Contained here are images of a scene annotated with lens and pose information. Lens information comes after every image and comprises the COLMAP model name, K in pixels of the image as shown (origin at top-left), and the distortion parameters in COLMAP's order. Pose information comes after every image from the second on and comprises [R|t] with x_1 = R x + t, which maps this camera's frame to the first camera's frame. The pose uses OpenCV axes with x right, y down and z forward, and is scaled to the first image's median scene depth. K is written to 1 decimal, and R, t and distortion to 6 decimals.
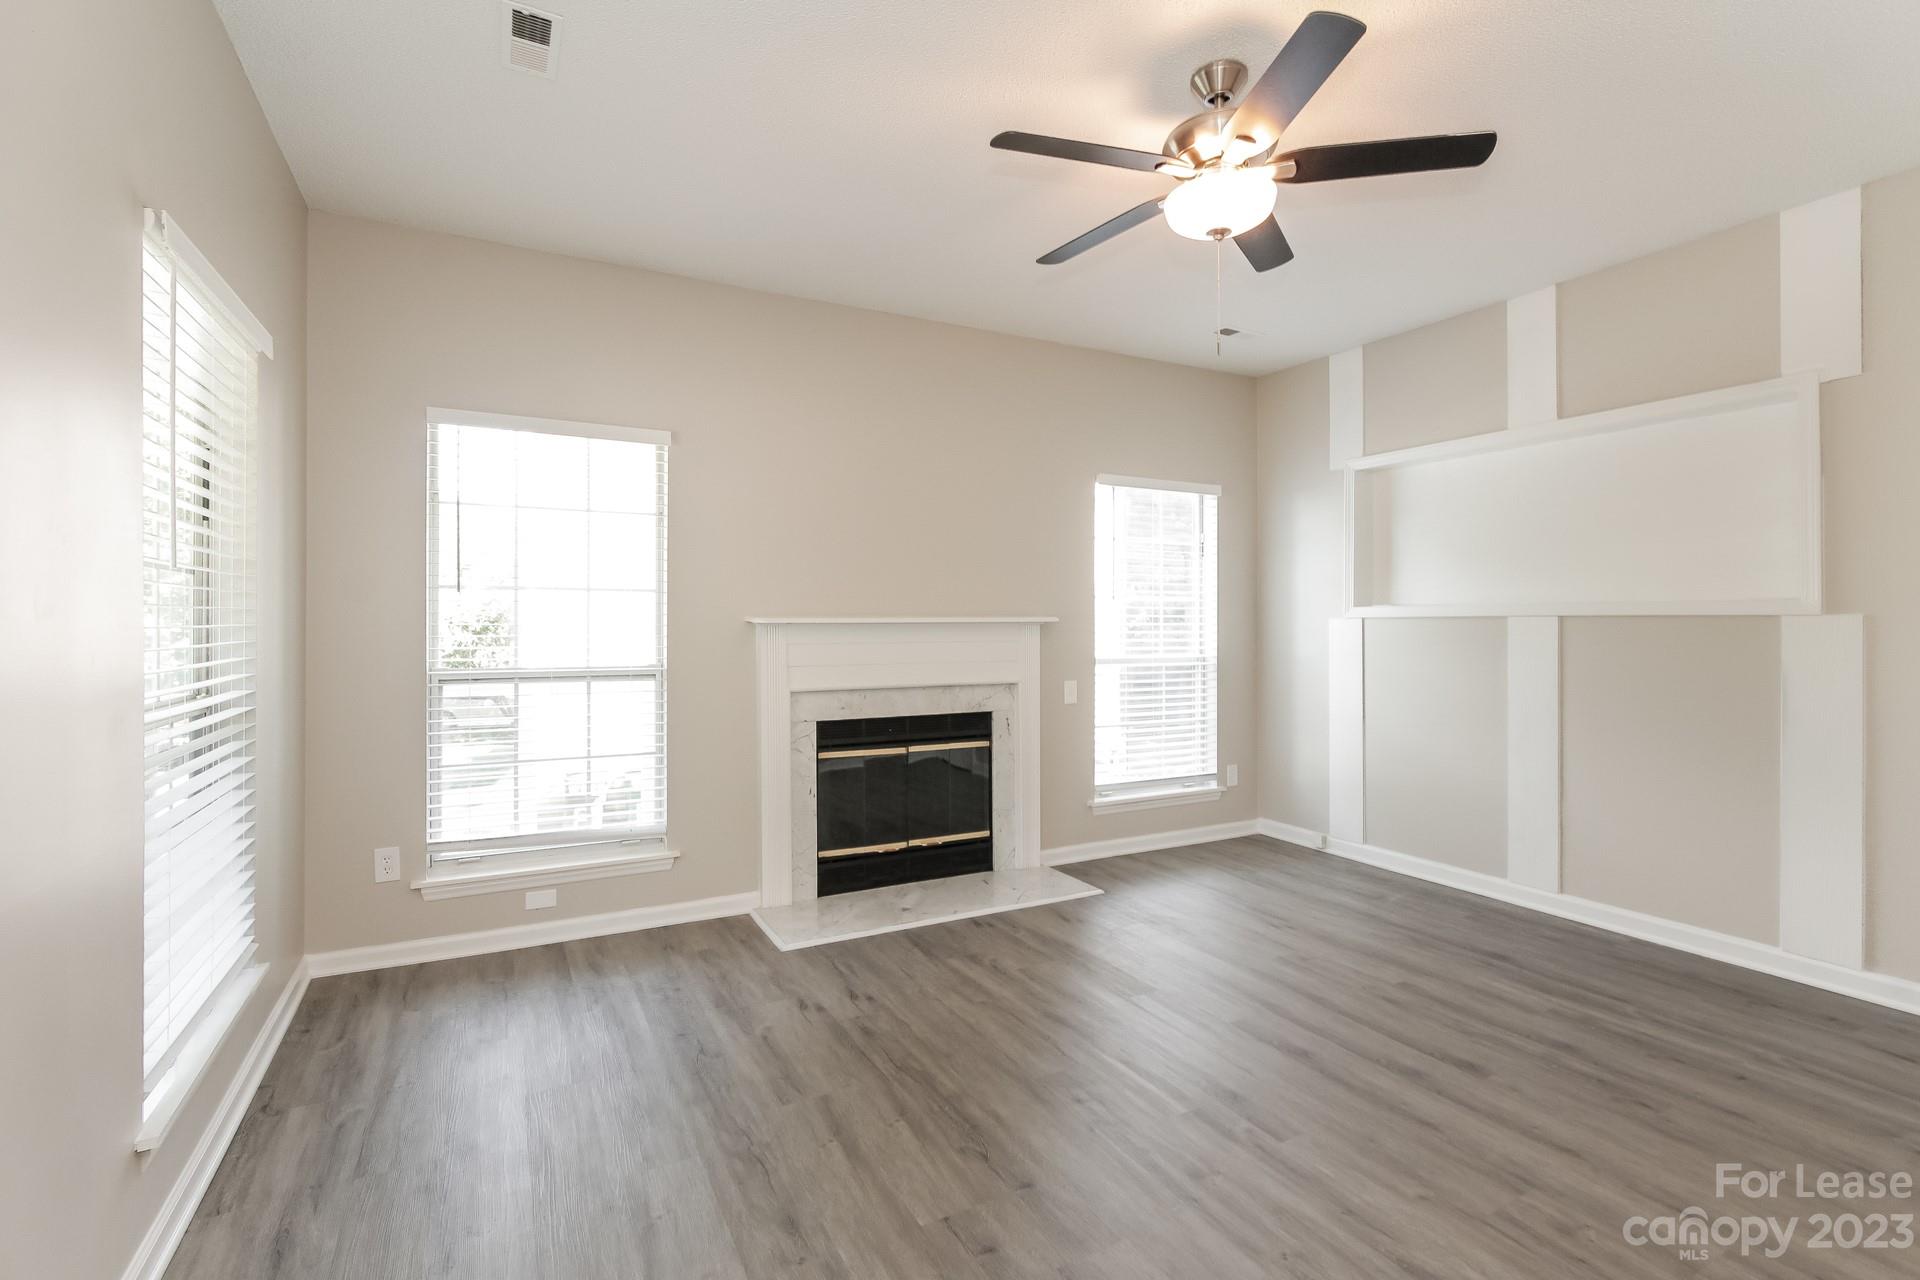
lens RADIAL K [[879.9, 0, 976.7], [0, 879.9, 632.9], [0, 0, 1]] dist [0.002199, 0.001653]
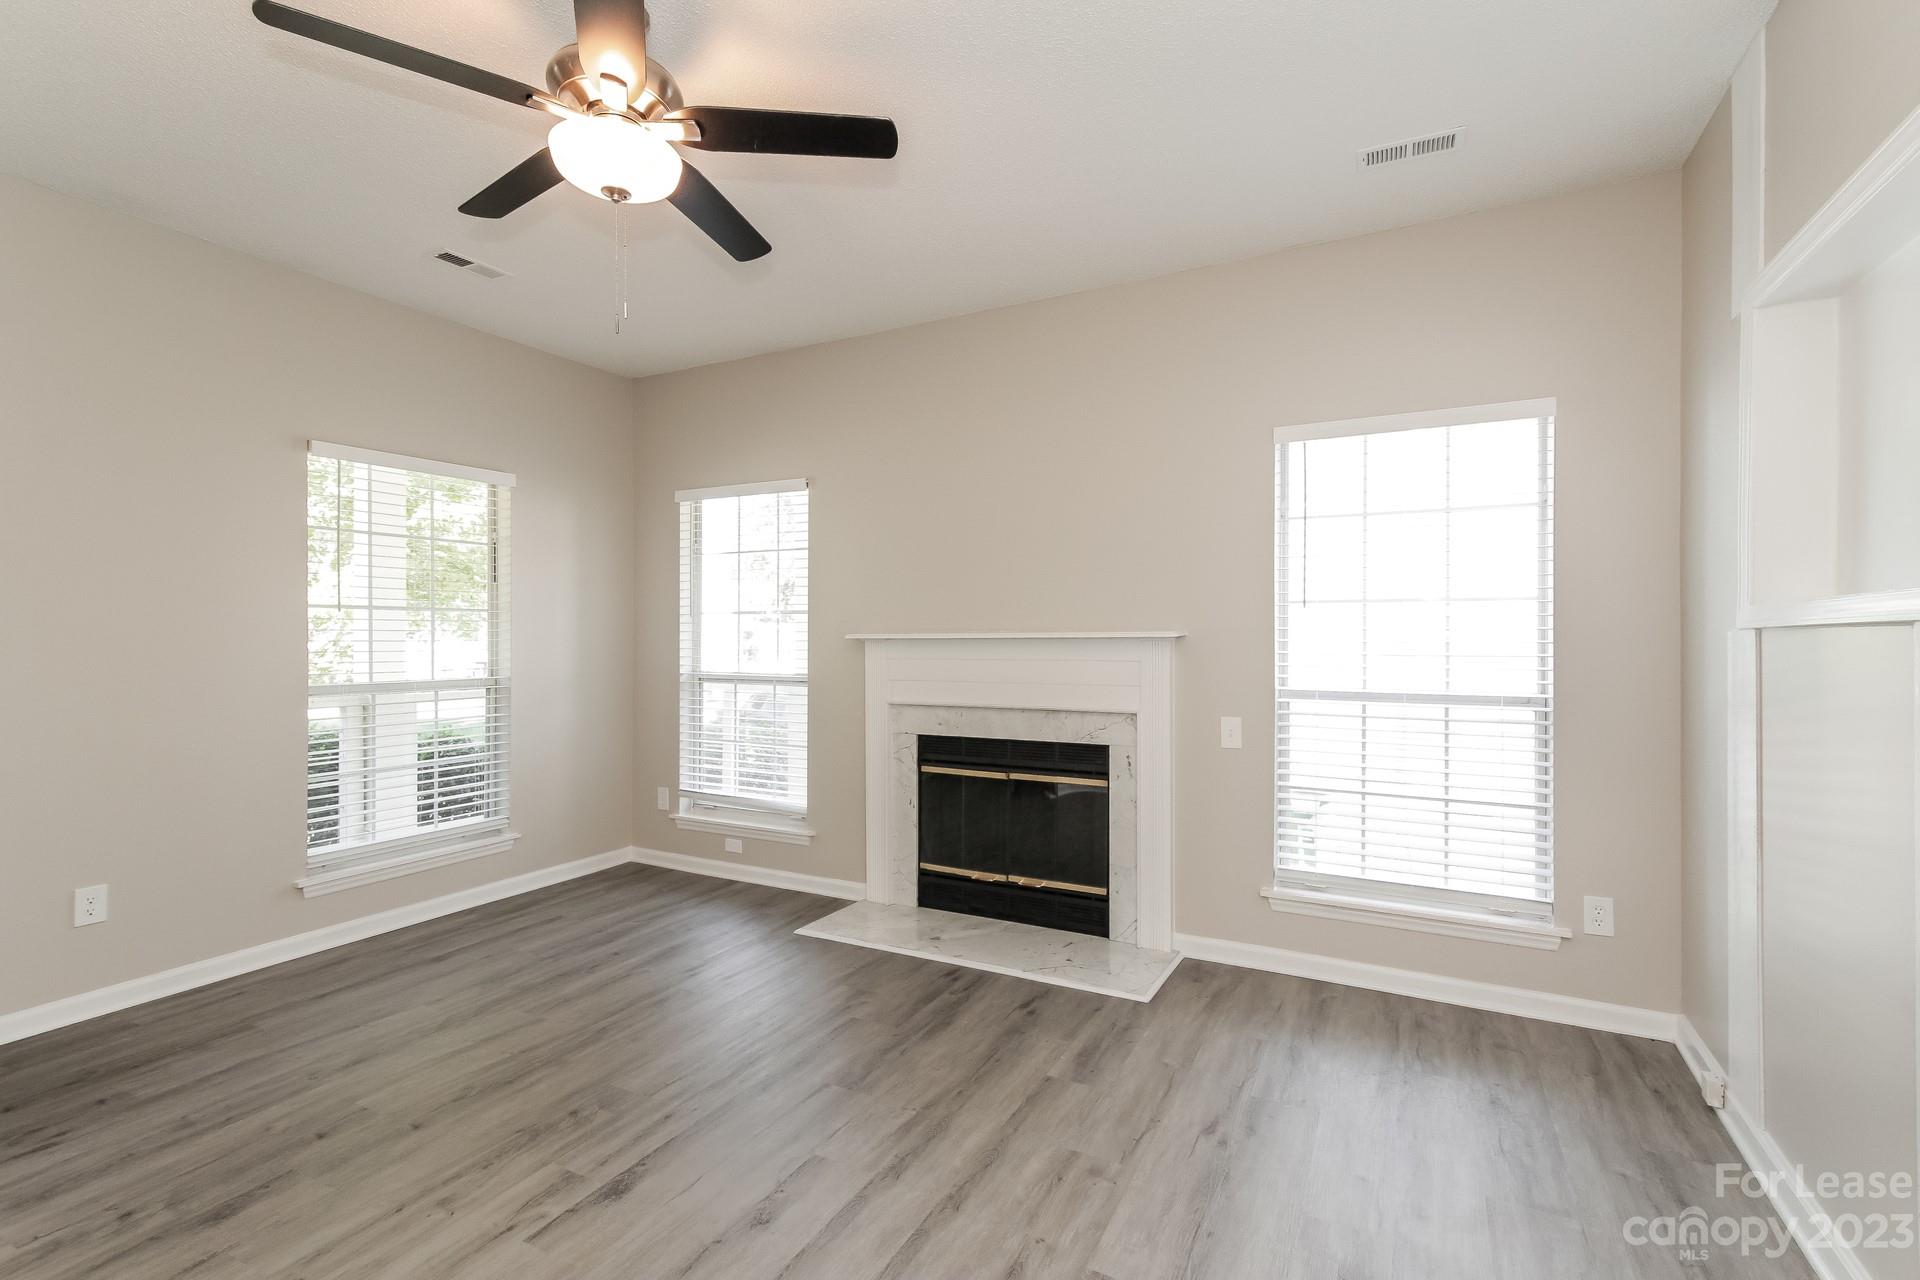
lens RADIAL K [[879.9, 0, 960.1], [0, 879.9, 643.0], [0, 0, 1]] dist [0.002199, 0.001653]
pose [[0.556801, 0.002893, -0.830641, 0.692352], [-0.011767, 0.999921, -0.004406, -0.002175], [0.830563, 0.012227, 0.556791, 0.465041]]
